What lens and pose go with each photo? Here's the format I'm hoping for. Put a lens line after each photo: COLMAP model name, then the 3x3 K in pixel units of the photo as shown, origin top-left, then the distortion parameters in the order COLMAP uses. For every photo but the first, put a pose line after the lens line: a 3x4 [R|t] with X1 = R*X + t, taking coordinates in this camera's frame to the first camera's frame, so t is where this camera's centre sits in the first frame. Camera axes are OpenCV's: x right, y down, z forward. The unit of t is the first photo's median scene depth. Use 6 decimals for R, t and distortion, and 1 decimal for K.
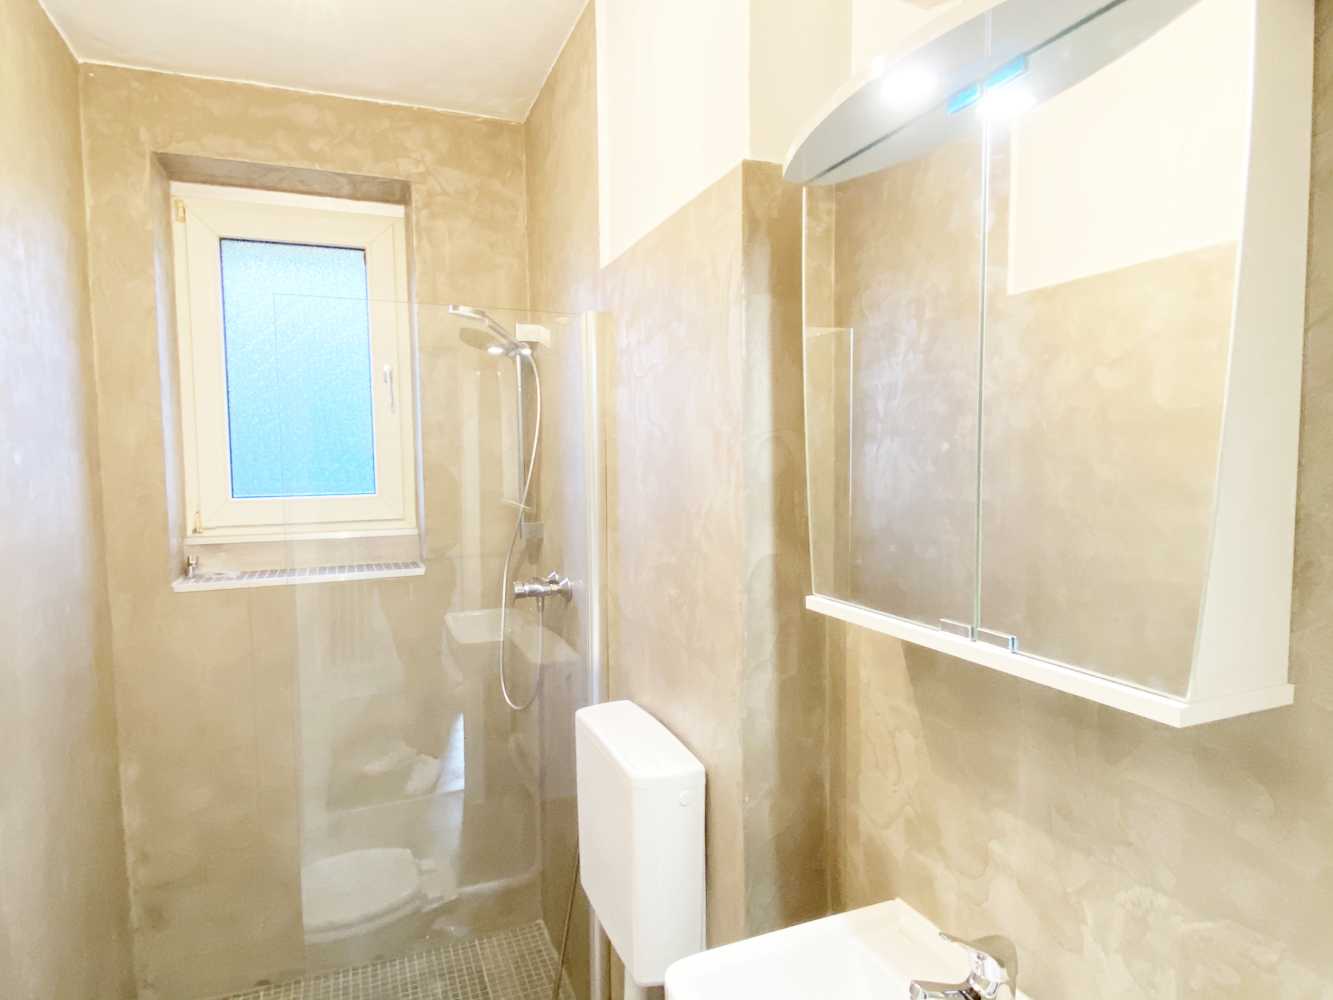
lens RADIAL K [[775.5, 0, 665.3], [0, 775.5, 500.3], [0, 0, 1]] dist [-0.004085, -0.007058]
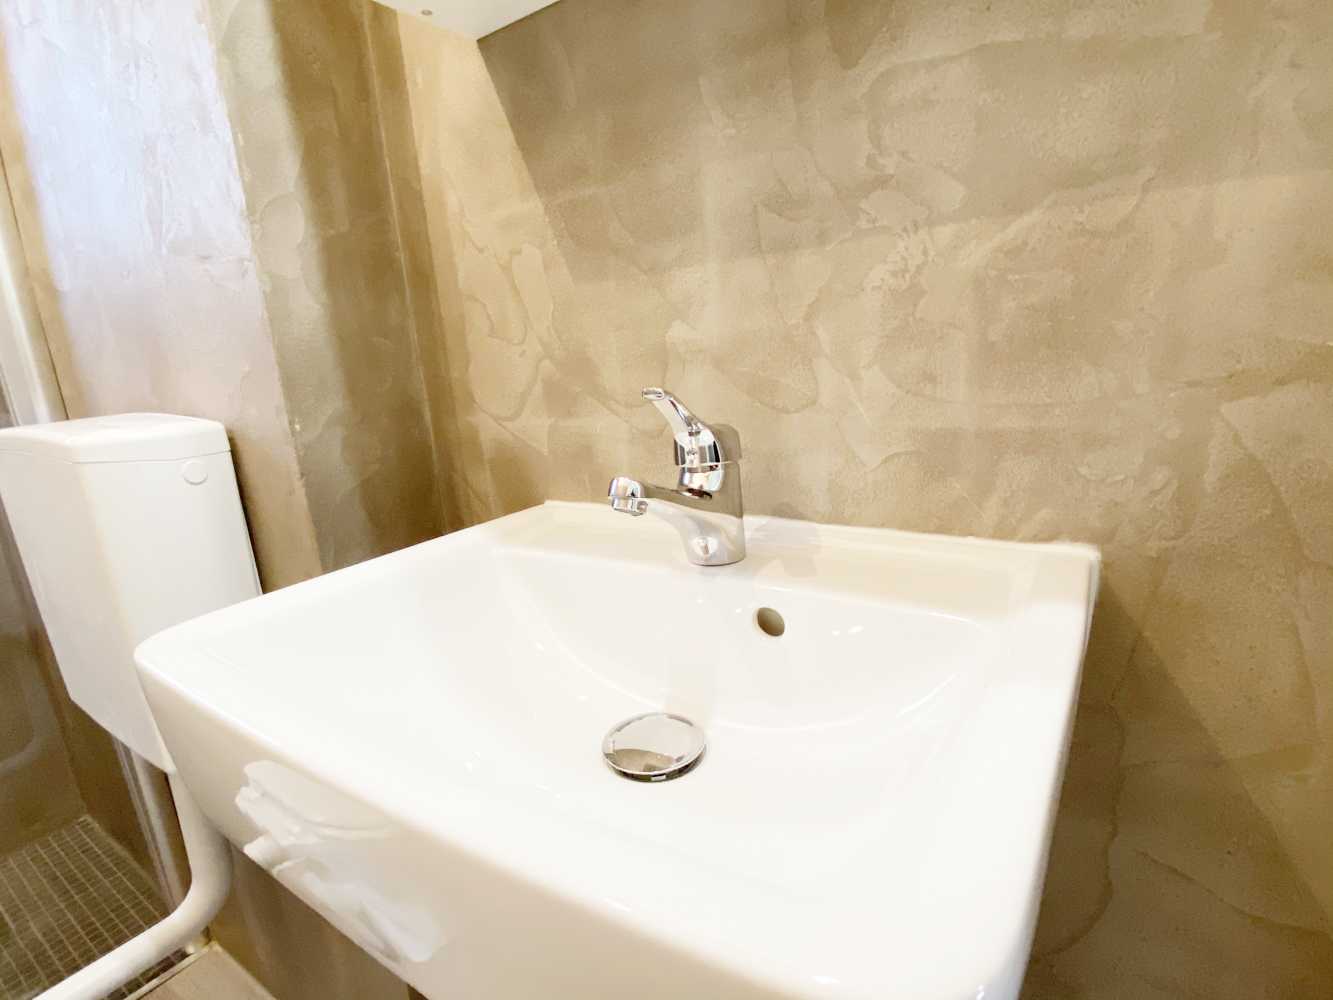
lens RADIAL K [[665.1, 0, 669.1], [0, 665.1, 501.3], [0, 0, 1]] dist [-0.000563, -0.001048]
pose [[0.833771, -0.177714, 0.522726, 0.066916], [0.094753, 0.978791, 0.181631, 0.394114], [-0.543918, -0.101909, 0.832927, 0.399012]]
